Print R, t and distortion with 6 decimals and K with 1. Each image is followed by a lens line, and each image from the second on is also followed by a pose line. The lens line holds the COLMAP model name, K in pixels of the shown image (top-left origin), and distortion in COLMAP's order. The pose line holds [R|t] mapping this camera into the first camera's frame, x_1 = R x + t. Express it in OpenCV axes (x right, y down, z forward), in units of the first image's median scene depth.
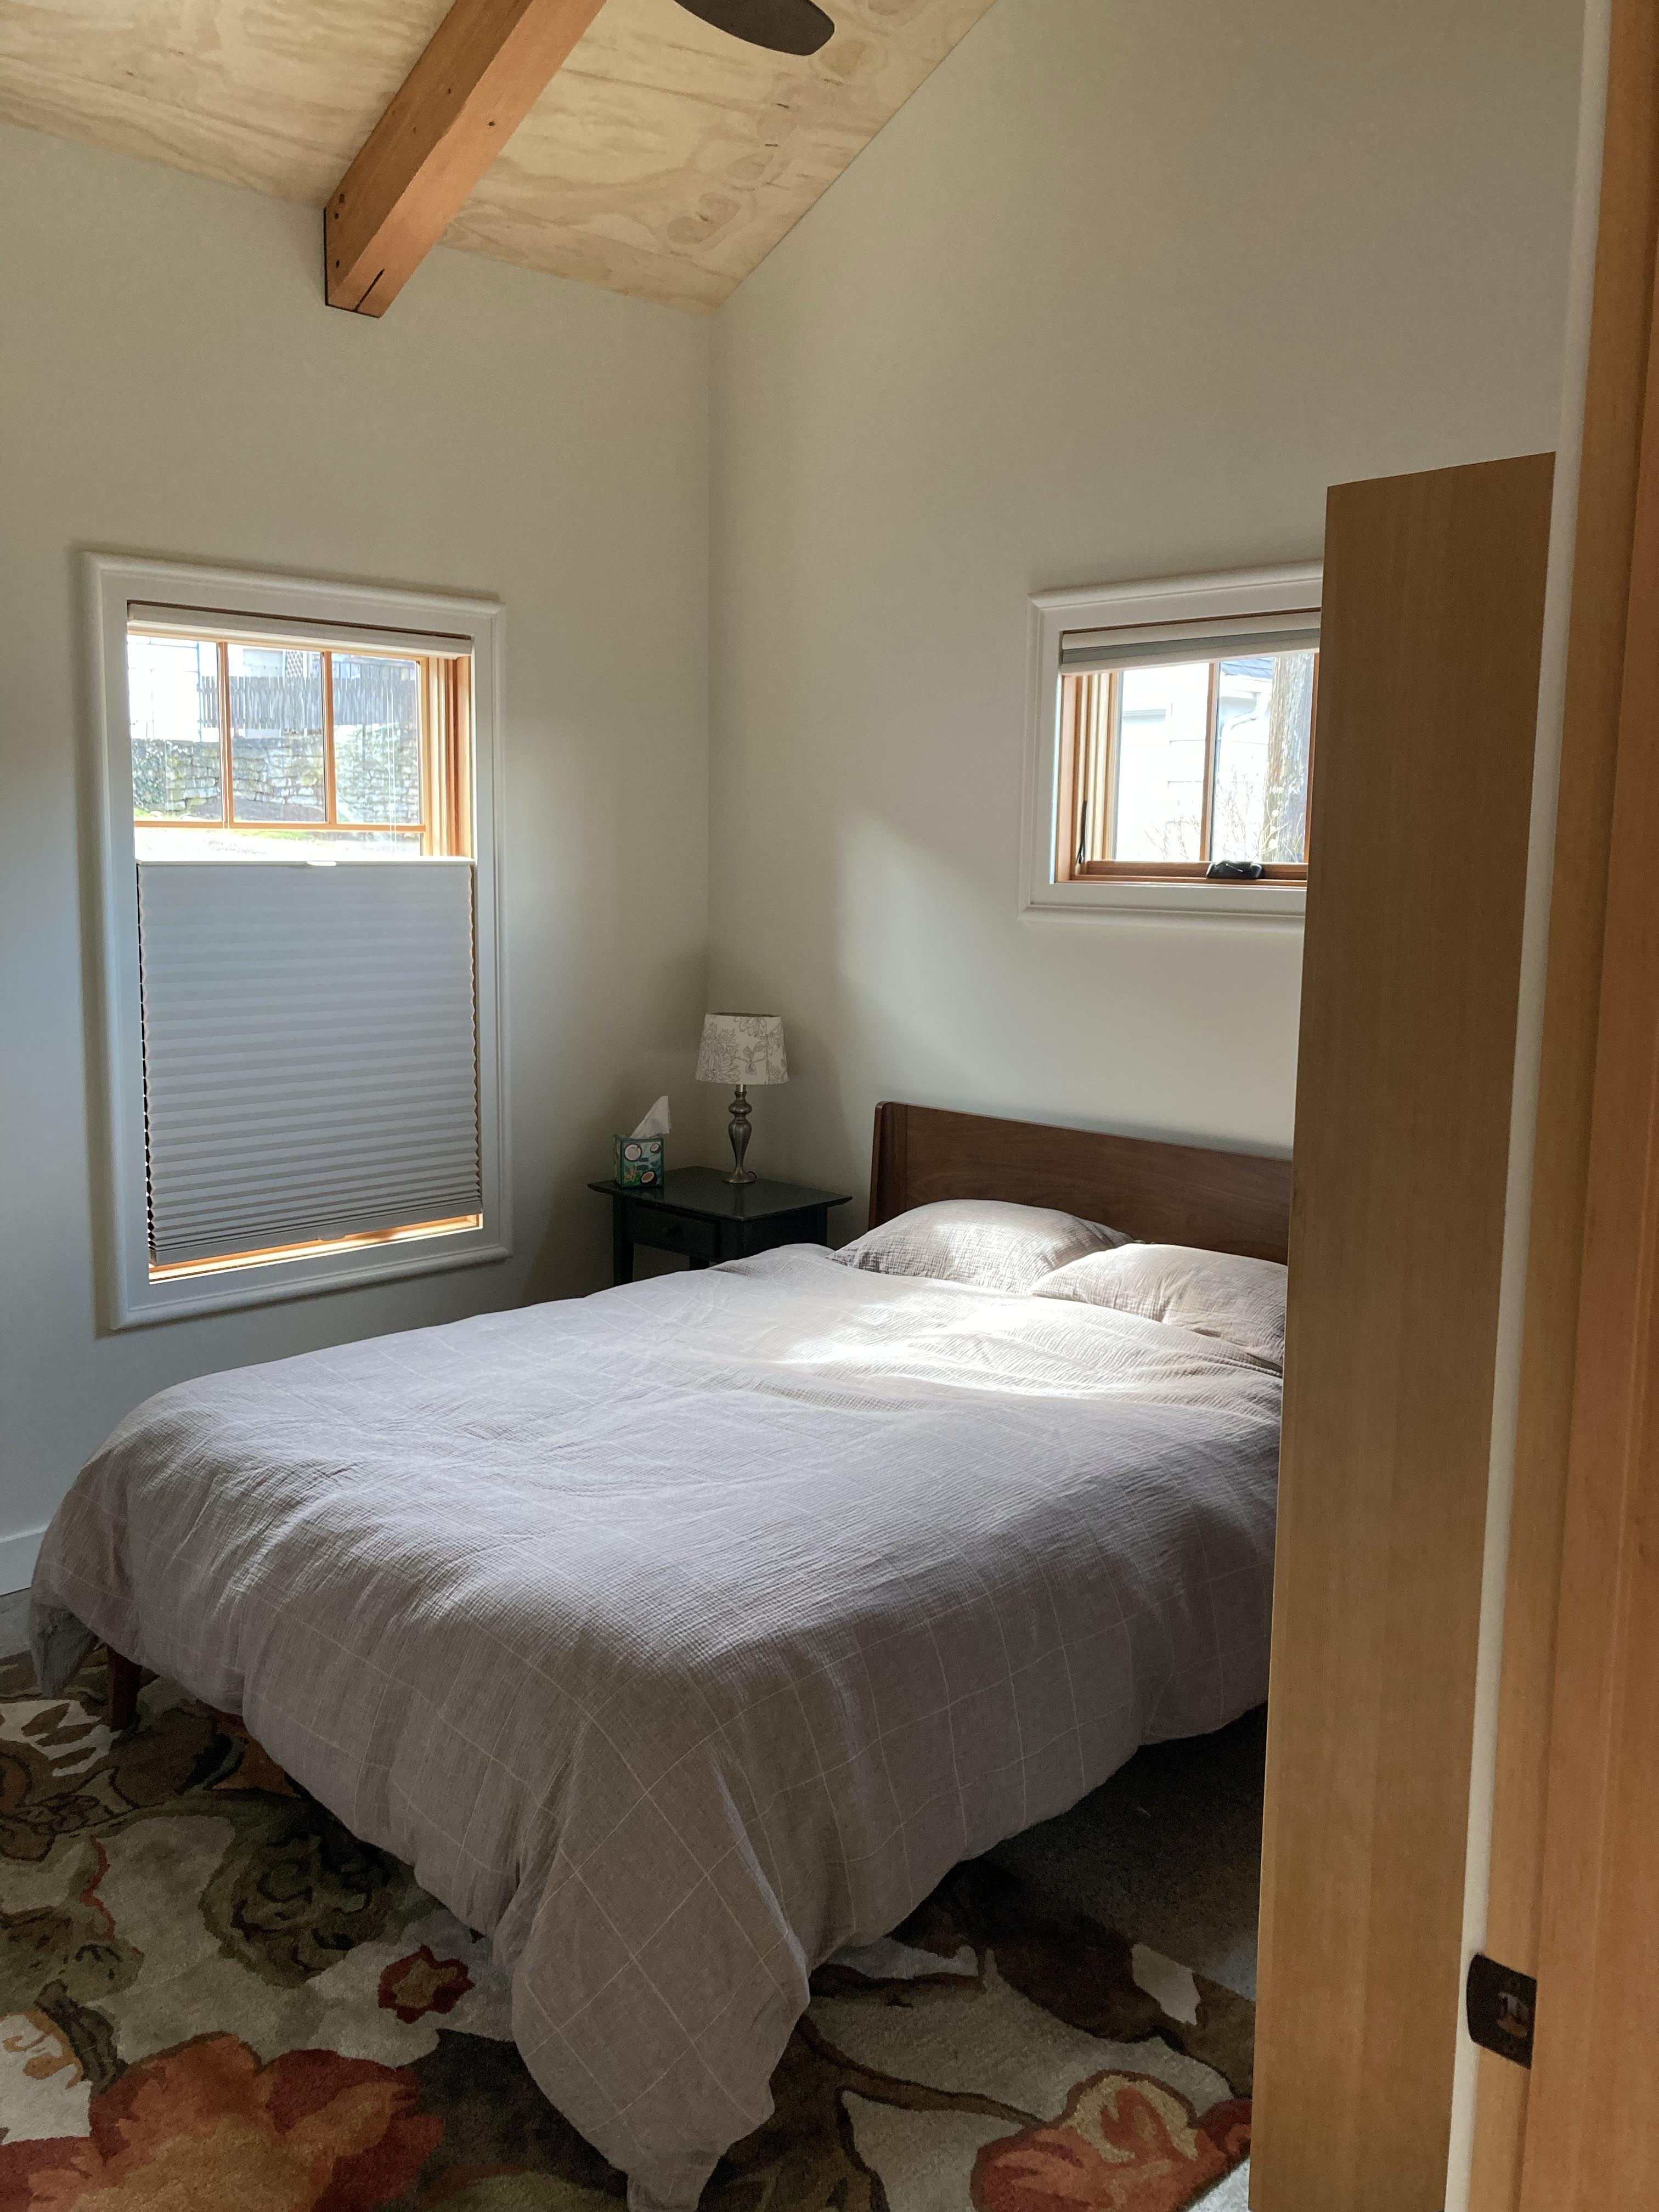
lens RADIAL K [[1807.3, 0, 841.7], [0, 1807.3, 1070.5], [0, 0, 1]] dist [0.019863, -0.007203]
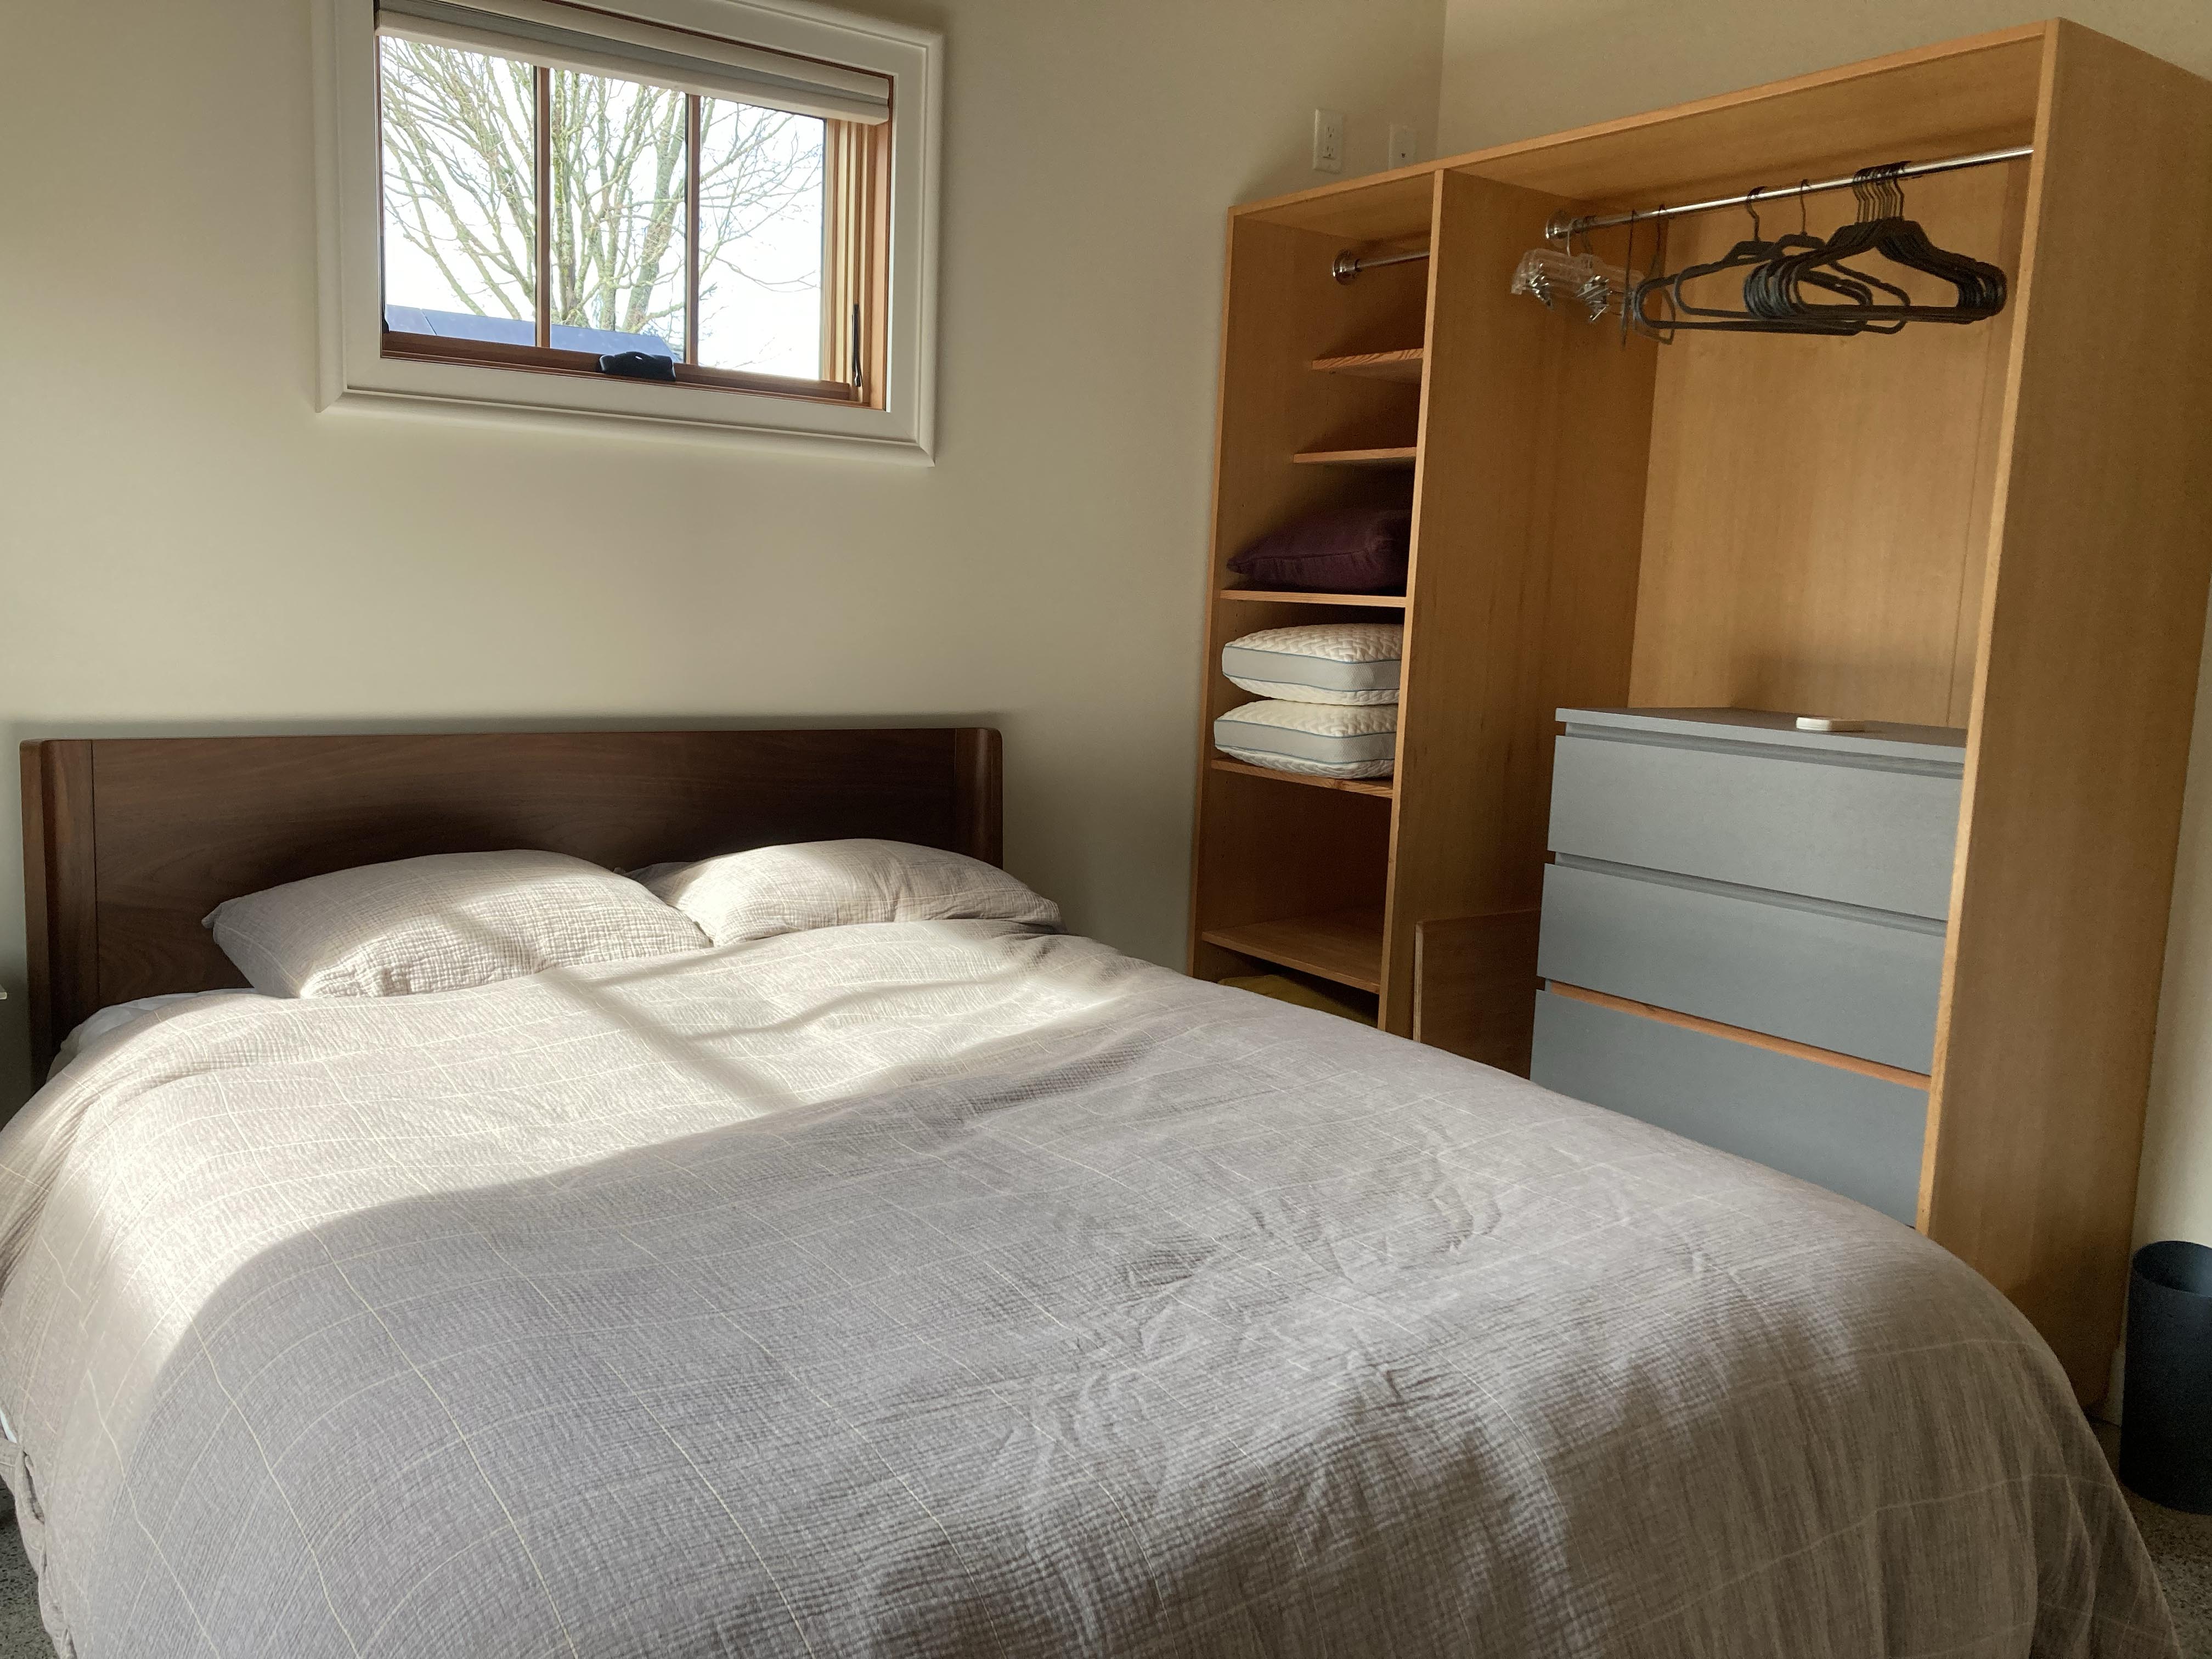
lens RADIAL K [[1807.3, 0, 1094.7], [0, 1807.3, 817.2], [0, 0, 1]] dist [0.019863, -0.007203]
pose [[0.187881, -0.141021, 0.972015, -0.729208], [0.089919, 0.987953, 0.125952, -0.001355], [-0.978067, 0.063739, 0.198298, 0.944305]]
